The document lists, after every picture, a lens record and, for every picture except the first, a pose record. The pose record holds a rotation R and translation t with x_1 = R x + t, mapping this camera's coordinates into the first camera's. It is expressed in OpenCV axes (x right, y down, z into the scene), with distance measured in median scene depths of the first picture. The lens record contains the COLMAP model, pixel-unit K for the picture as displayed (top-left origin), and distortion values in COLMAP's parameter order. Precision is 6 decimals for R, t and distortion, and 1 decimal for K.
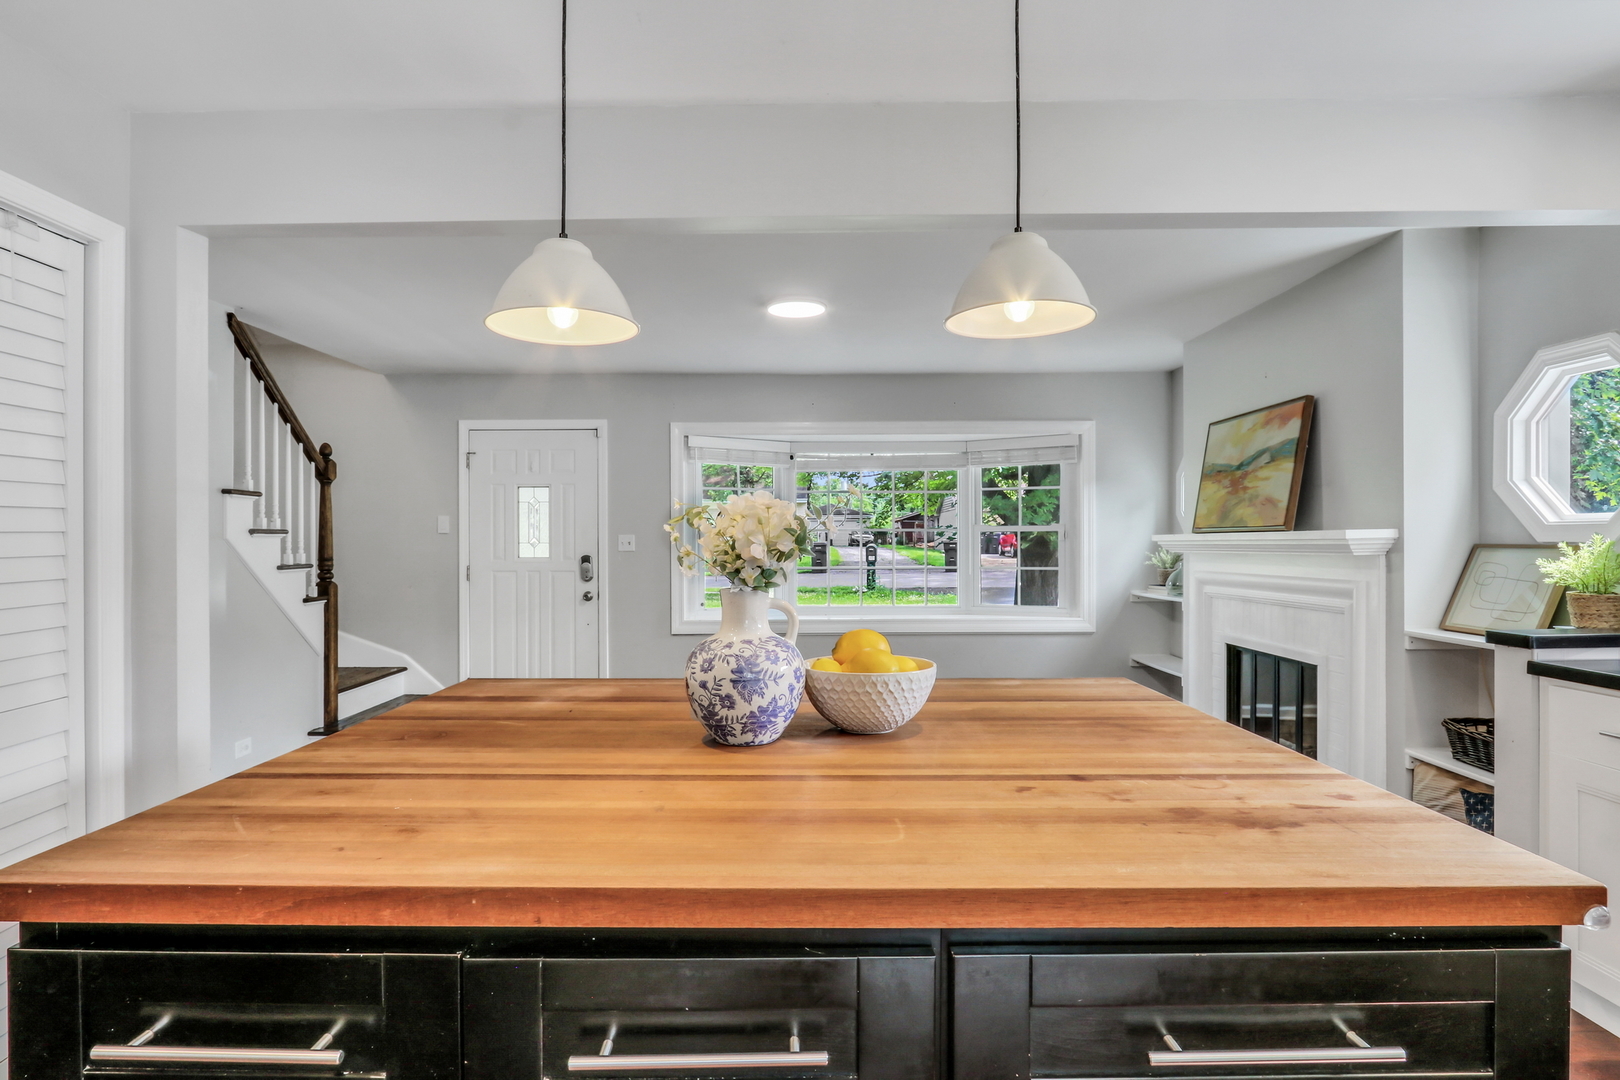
lens RADIAL K [[876.5, 0, 793.9], [0, 876.5, 548.1], [0, 0, 1]] dist [-0.019479, 0.005126]
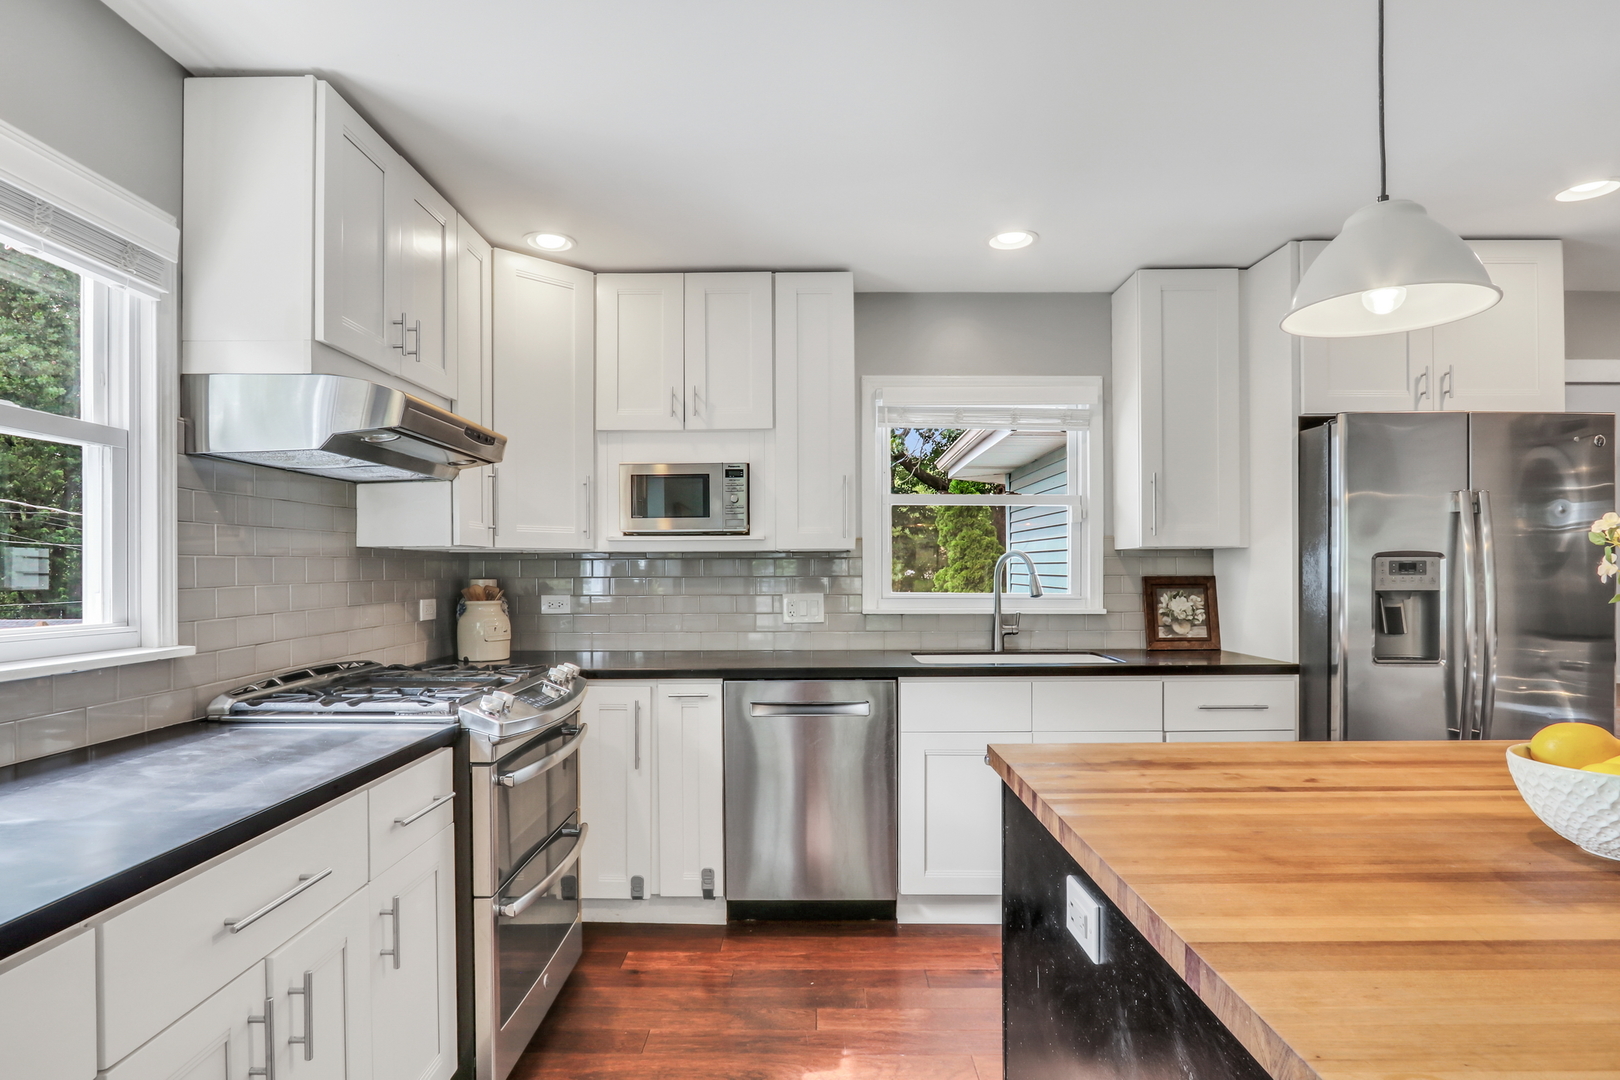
lens RADIAL K [[876.5, 0, 801.1], [0, 876.5, 567.5], [0, 0, 1]] dist [-0.019479, 0.005126]
pose [[-0.999955, 0.007425, 0.005870, 0.263169], [0.007451, 0.999962, 0.004526, -0.011006], [-0.005836, 0.004569, -0.999973, 0.601108]]
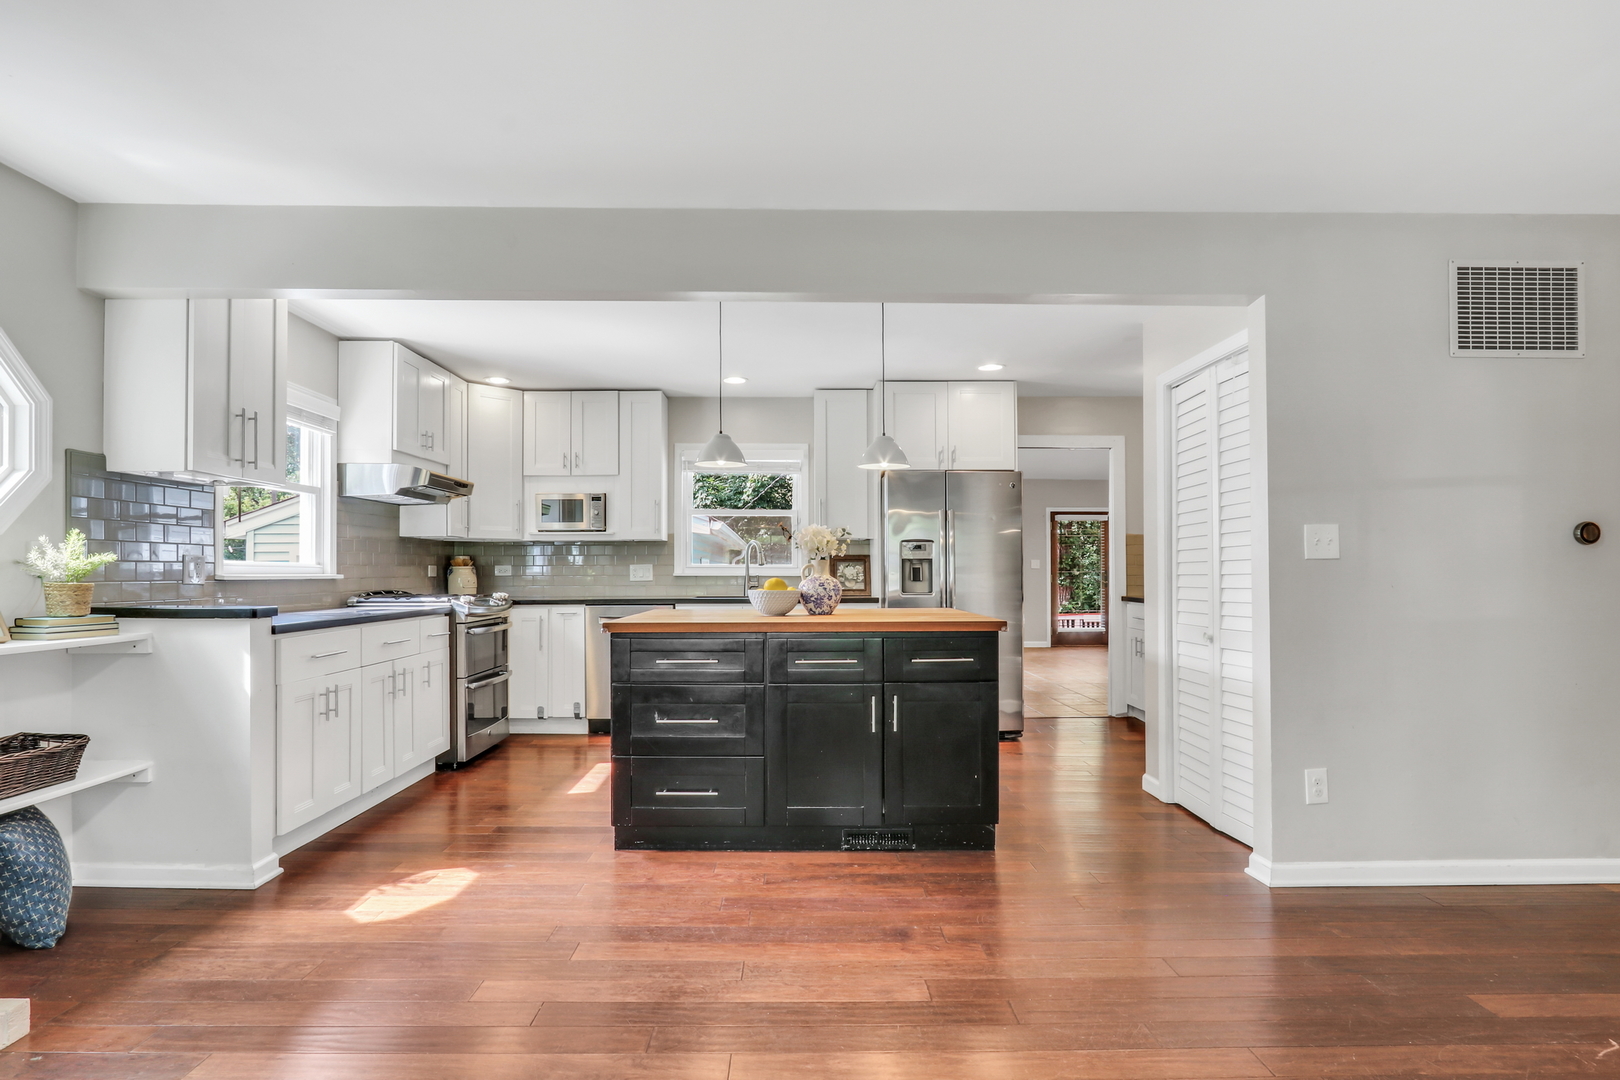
lens RADIAL K [[876.5, 0, 801.5], [0, 876.5, 564.3], [0, 0, 1]] dist [-0.019479, 0.005126]
pose [[-0.999879, 0.005878, -0.014426, 0.017725], [0.005913, 0.999980, -0.002370, 0.021864], [0.014411, -0.002455, -0.999893, 1.258839]]
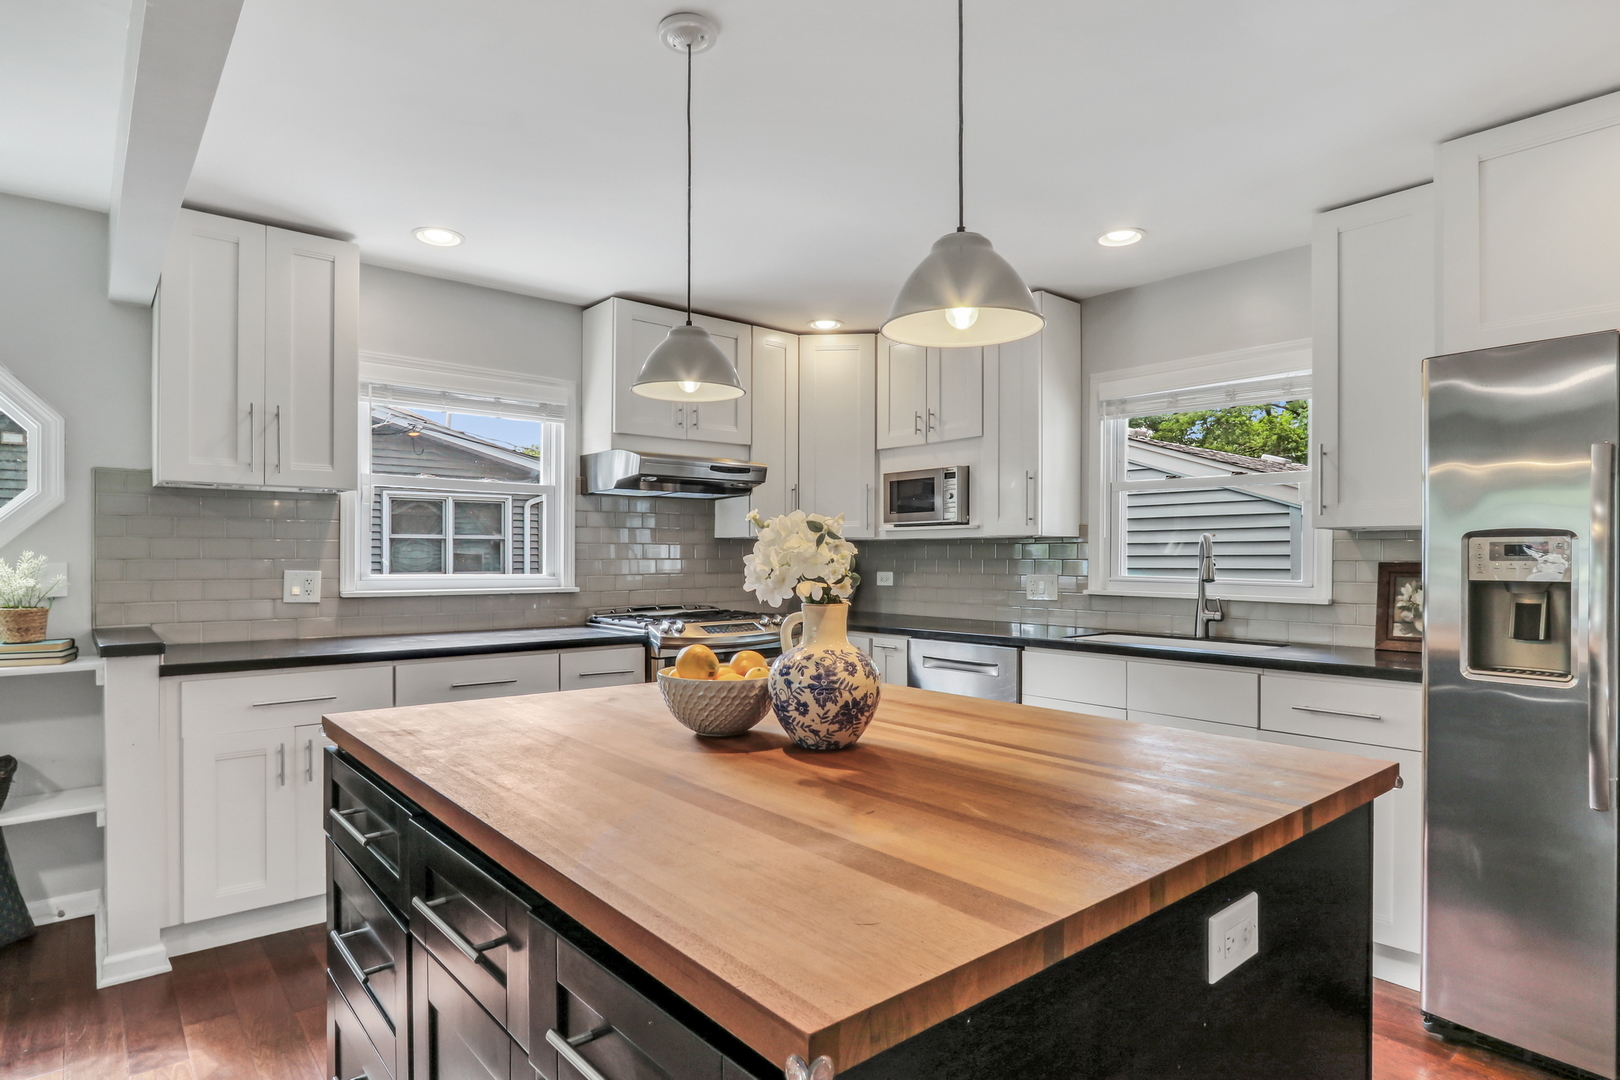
lens RADIAL K [[876.5, 0, 790.9], [0, 876.5, 554.8], [0, 0, 1]] dist [-0.019479, 0.005126]
pose [[-0.638928, 0.003782, 0.769257, -0.275356], [0.003535, 0.999992, -0.001981, -0.002933], [-0.769258, 0.001454, -0.638936, 0.575574]]
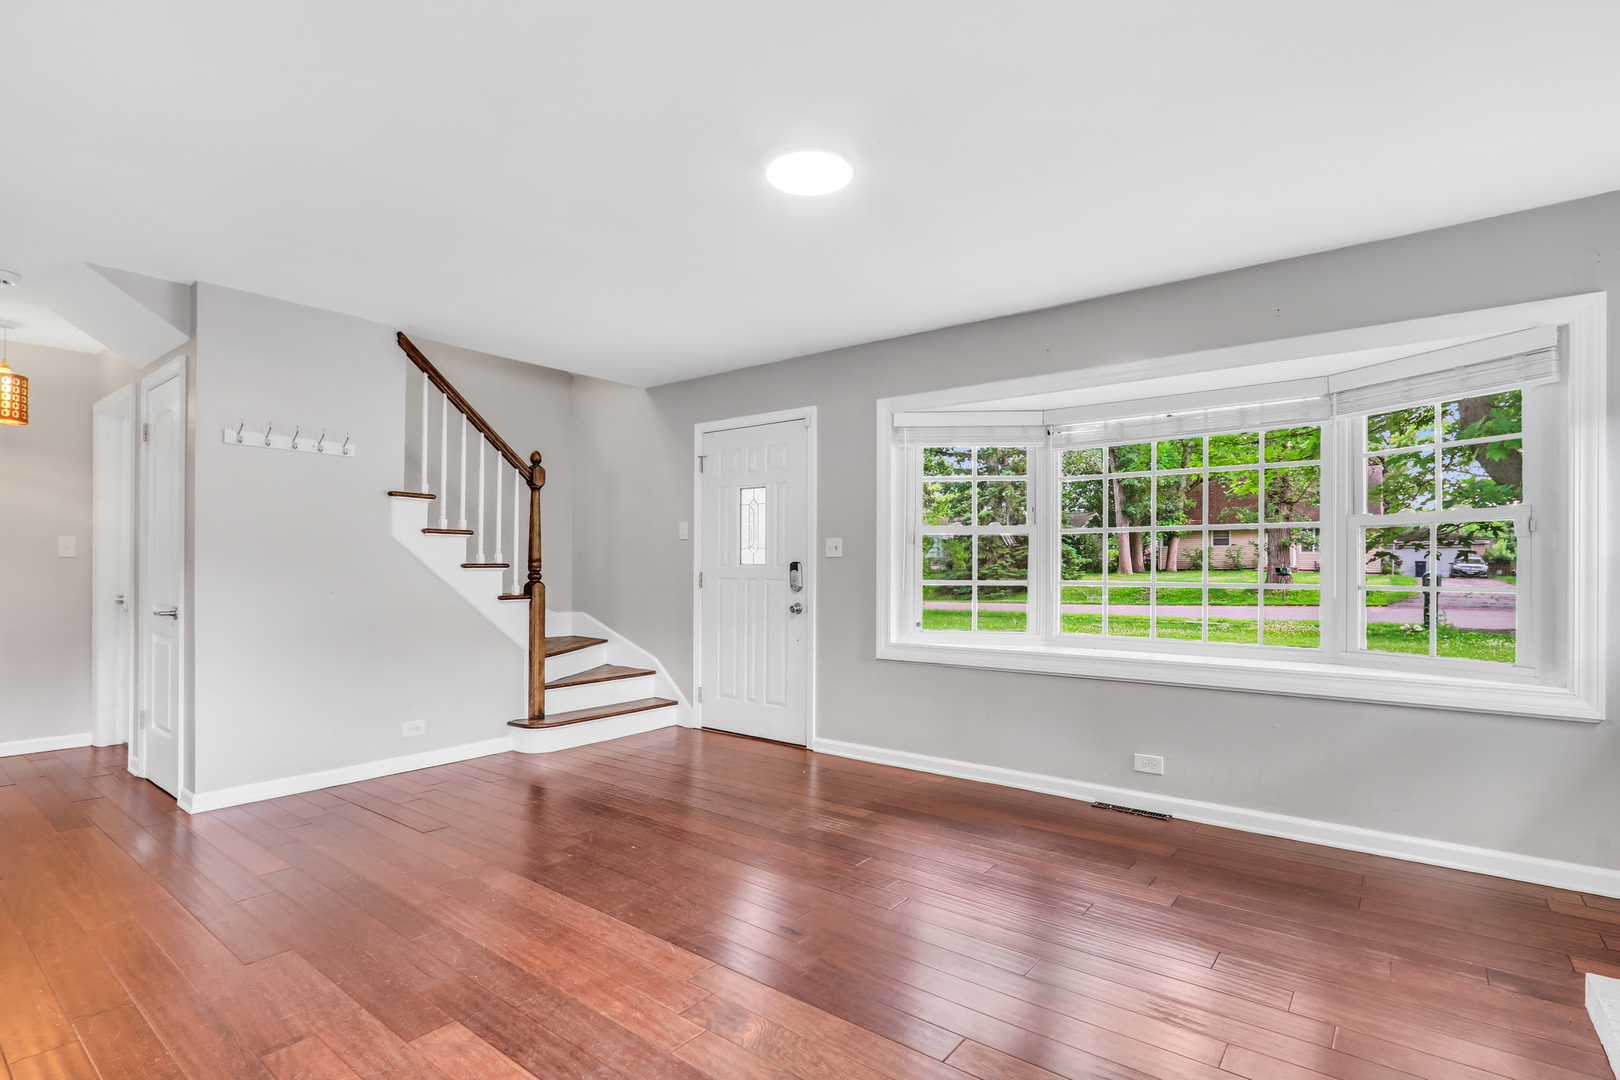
lens RADIAL K [[788.4, 0, 801.4], [0, 788.4, 574.9], [0, 0, 1]] dist [-0.020875, 0.006620]
pose [[0.786617, 0.012314, -0.617319, 0.357165], [-0.014703, 0.999891, 0.001210, 0.027945], [0.617267, 0.008124, 0.786712, 0.520843]]
